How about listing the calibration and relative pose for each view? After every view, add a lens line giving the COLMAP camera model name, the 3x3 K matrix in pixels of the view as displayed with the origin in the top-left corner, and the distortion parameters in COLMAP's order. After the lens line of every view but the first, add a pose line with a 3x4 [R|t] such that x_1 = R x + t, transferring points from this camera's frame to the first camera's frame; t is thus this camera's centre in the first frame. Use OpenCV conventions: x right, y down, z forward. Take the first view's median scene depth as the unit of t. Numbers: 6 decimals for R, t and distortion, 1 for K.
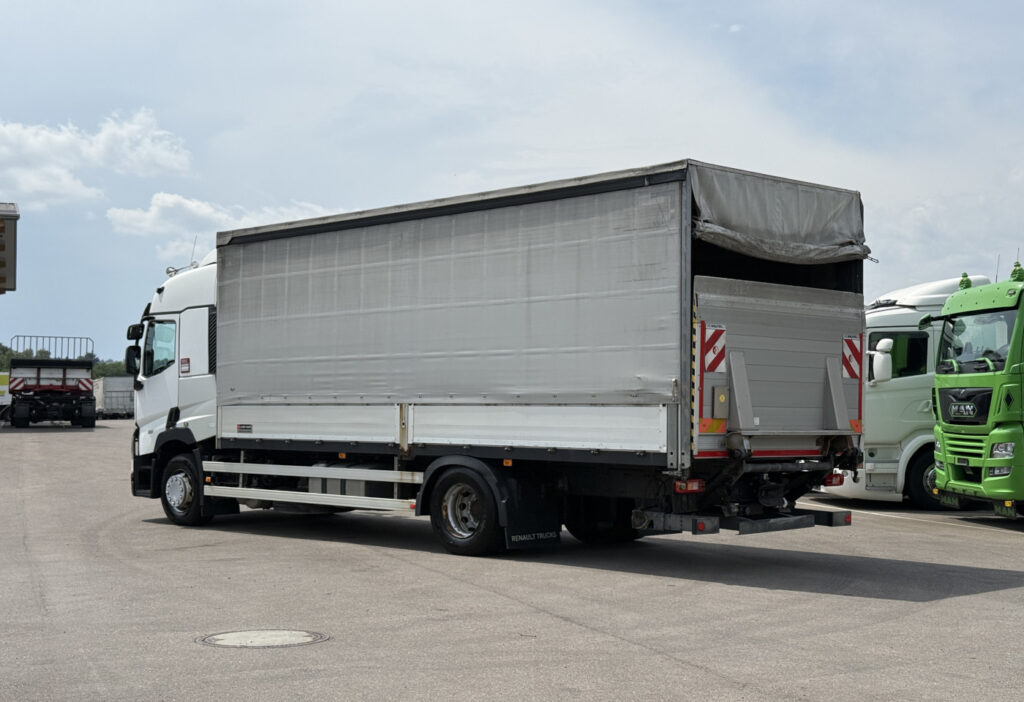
lens RADIAL K [[1418.8, 0, 507.2], [0, 1418.8, 360.6], [0, 0, 1]] dist [0.225601, 0.000000]
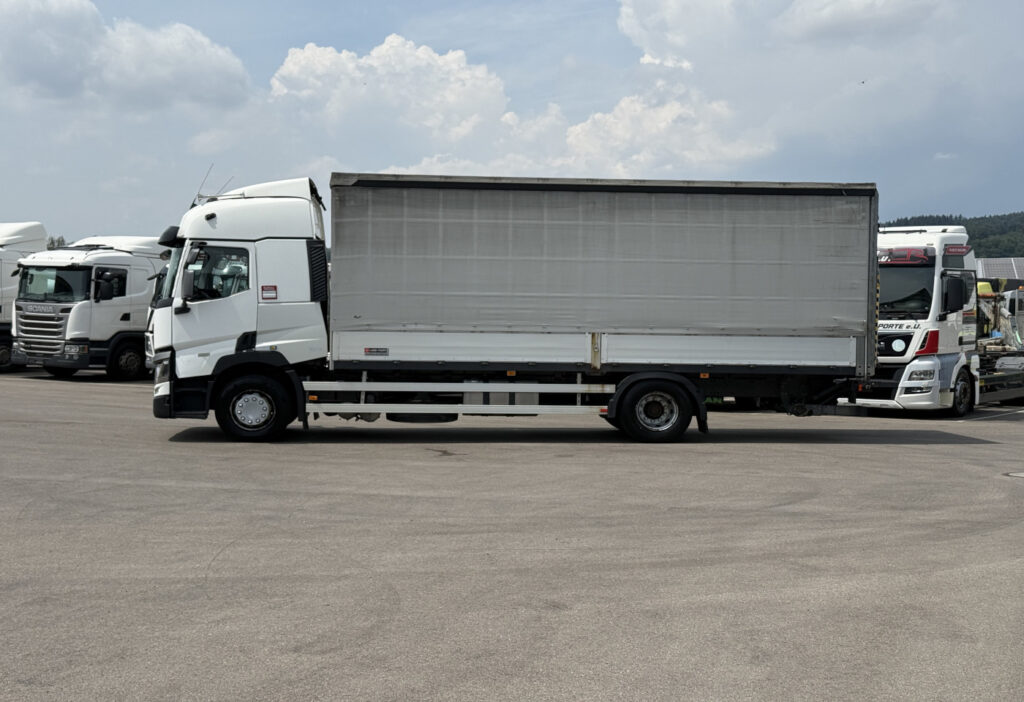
lens RADIAL K [[1418.8, 0, 508.6], [0, 1418.8, 348.6], [0, 0, 1]] dist [0.225601, 0.000000]
pose [[0.633967, -0.009827, 0.773297, -1.119533], [-0.036758, 0.998406, 0.042823, -0.008032], [-0.772486, -0.055573, 0.632596, 0.231635]]
